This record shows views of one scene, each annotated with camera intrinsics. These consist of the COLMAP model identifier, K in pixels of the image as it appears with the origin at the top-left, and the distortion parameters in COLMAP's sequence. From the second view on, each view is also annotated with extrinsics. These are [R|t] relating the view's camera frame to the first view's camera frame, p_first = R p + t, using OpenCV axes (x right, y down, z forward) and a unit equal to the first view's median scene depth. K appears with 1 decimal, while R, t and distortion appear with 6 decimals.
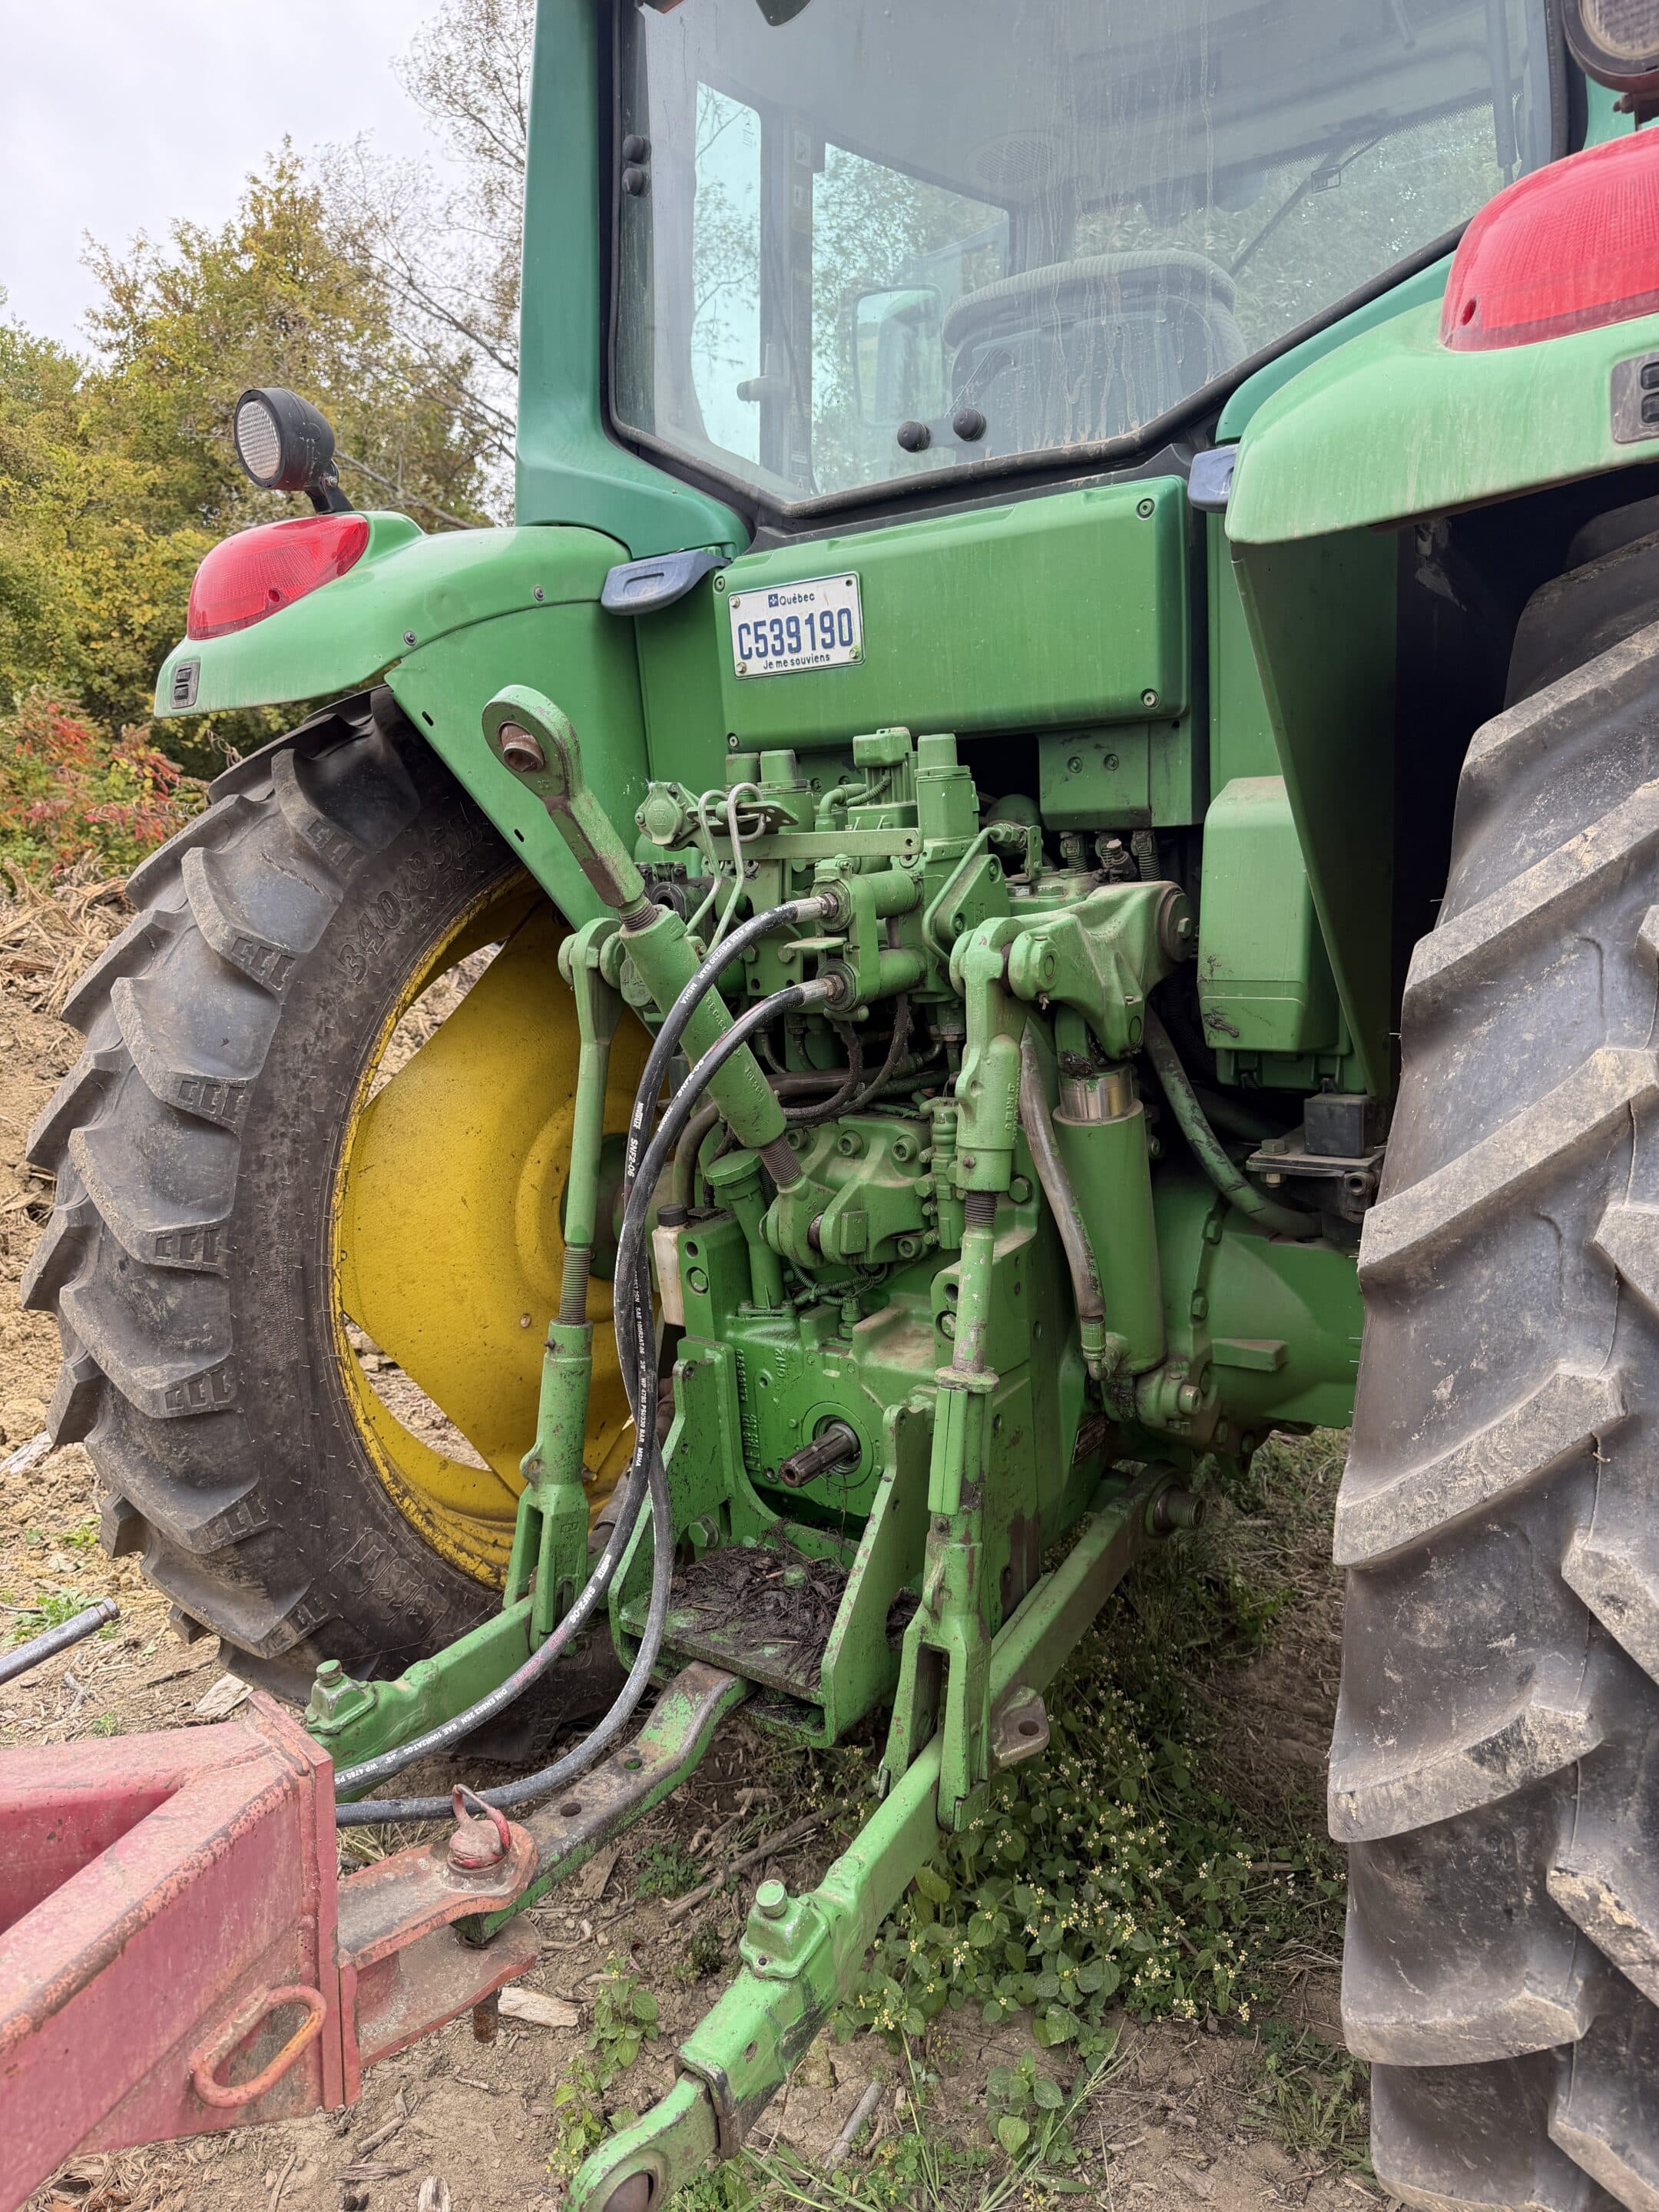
lens RADIAL K [[1535.3, 0, 758.6], [0, 1535.3, 1055.2], [0, 0, 1]] dist [0.148891, -0.176291]
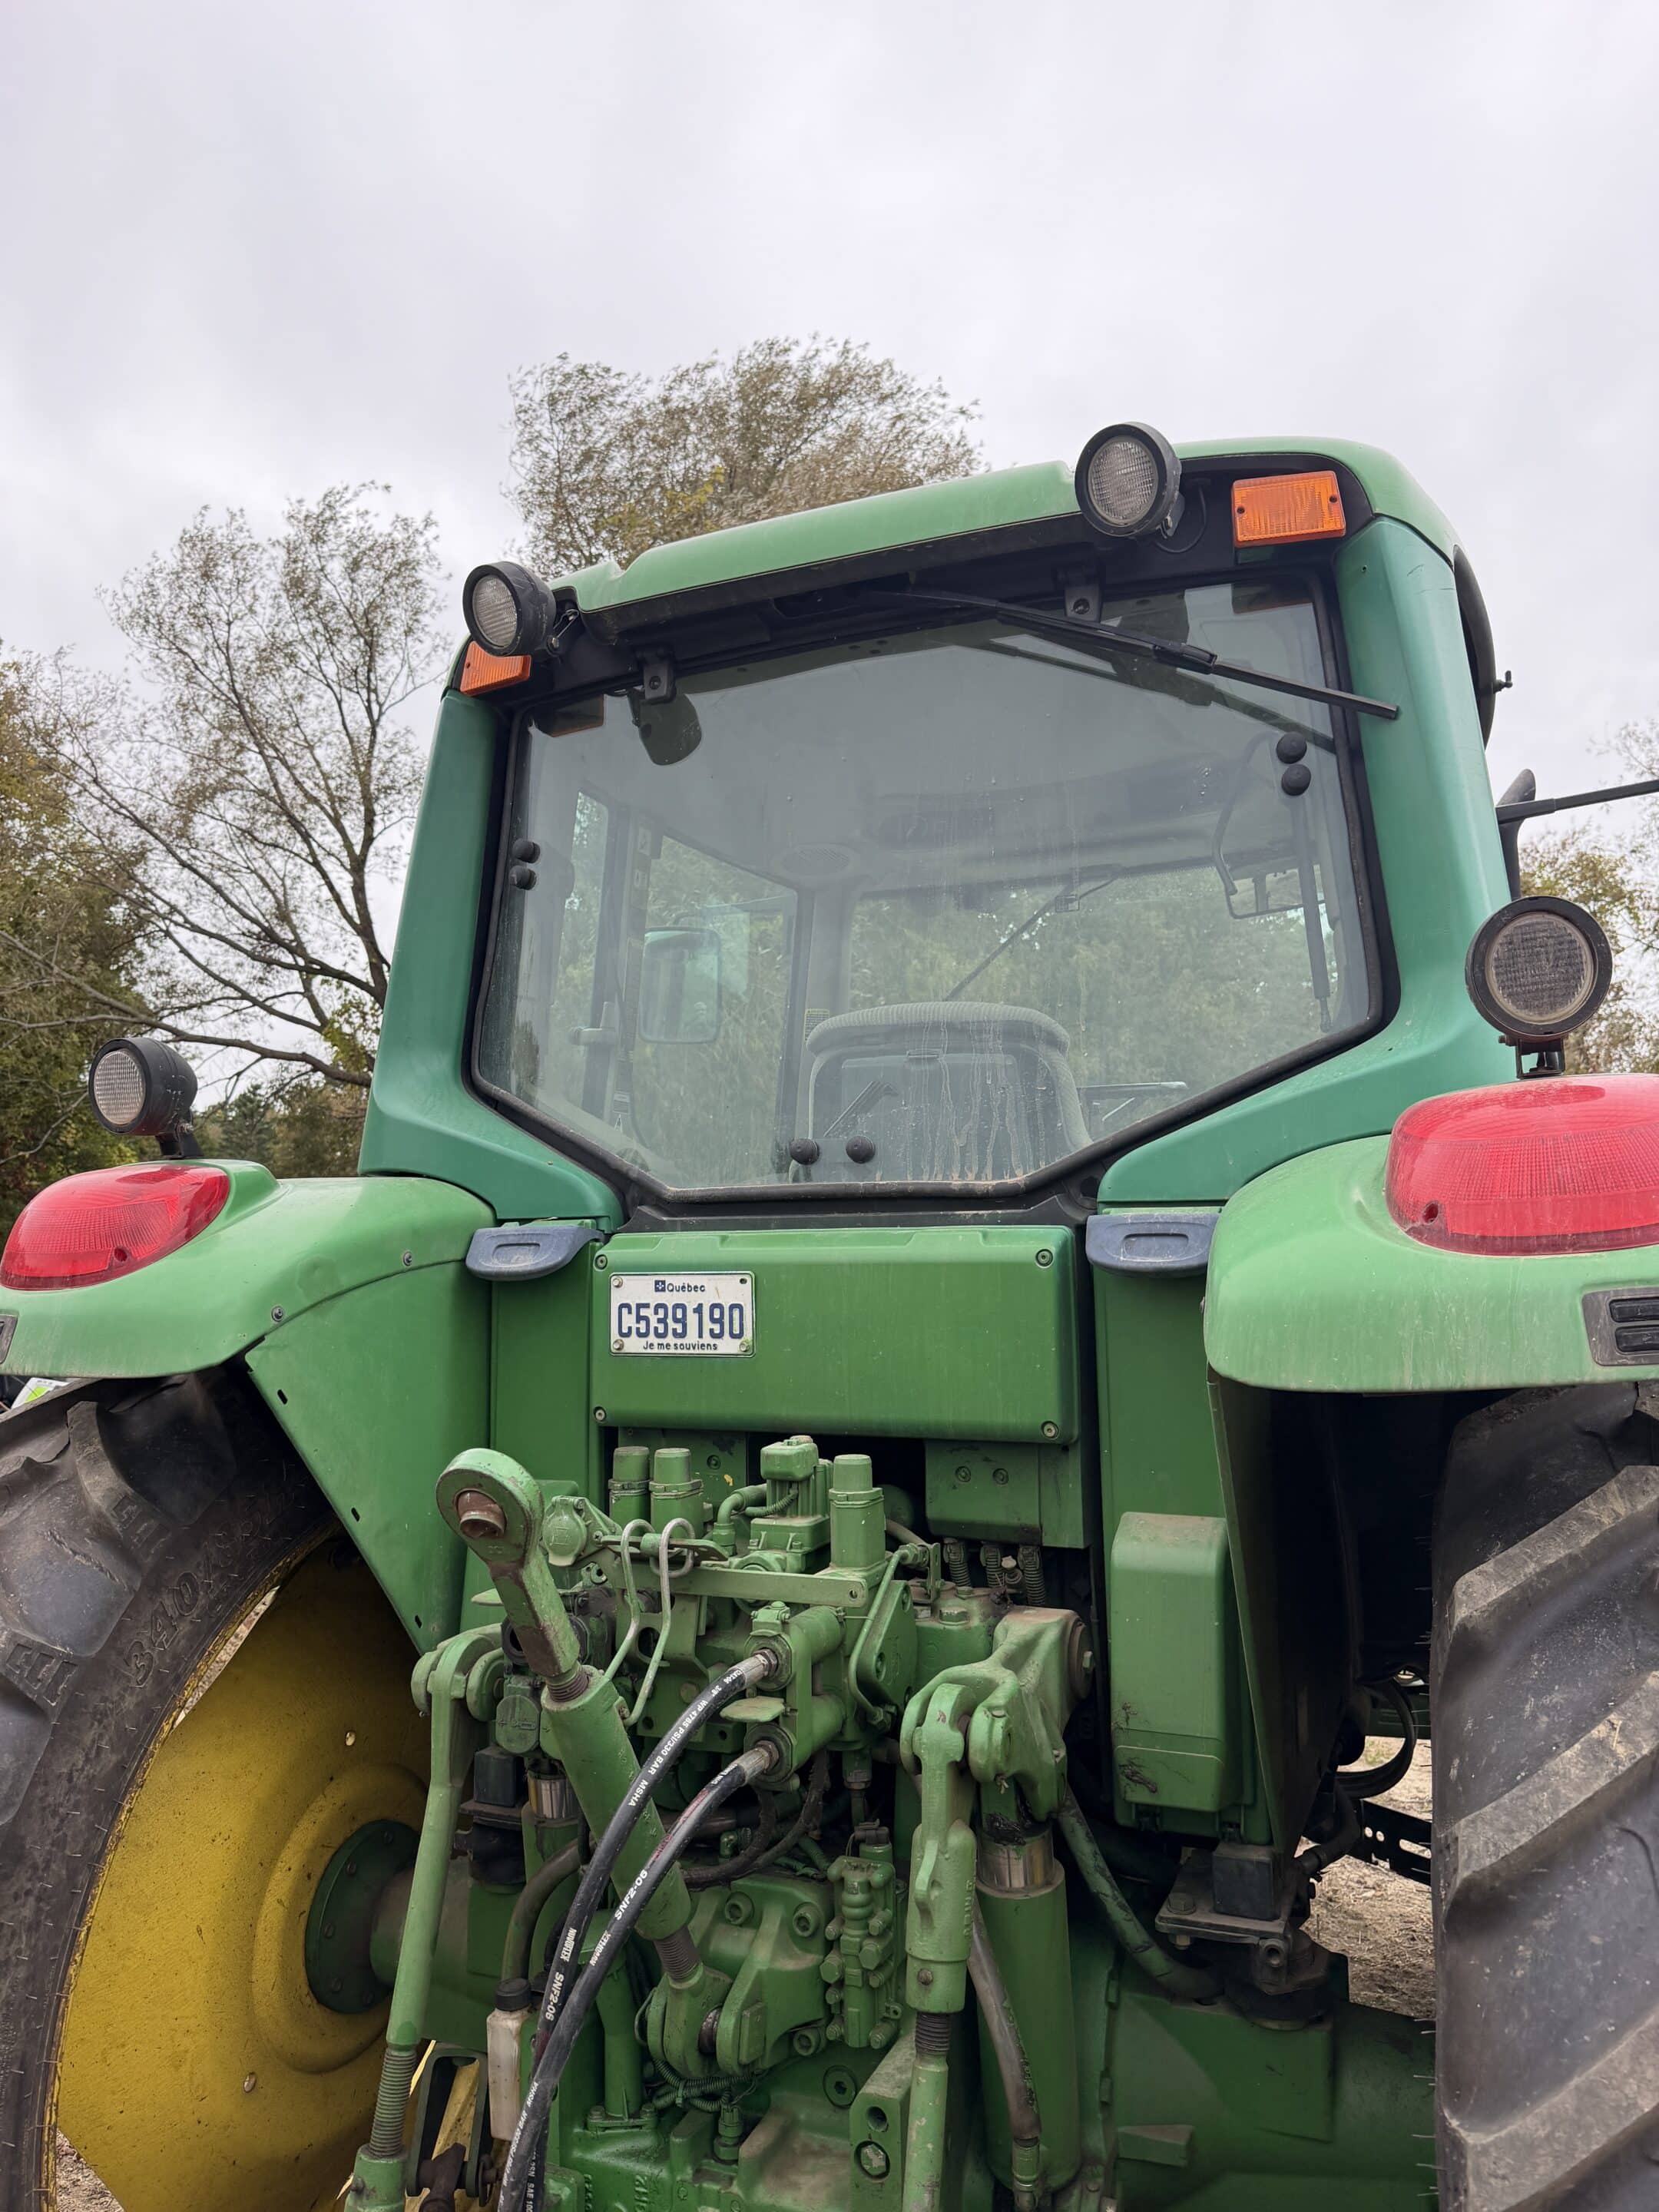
lens RADIAL K [[1574.2, 0, 820.3], [0, 1574.2, 1097.4], [0, 0, 1]] dist [0.002390, -0.008835]
pose [[0.970568, 0.083244, 0.225984, -0.138659], [-0.010436, 0.952017, -0.305866, -0.110743], [-0.240602, 0.294505, 0.924866, 0.015368]]
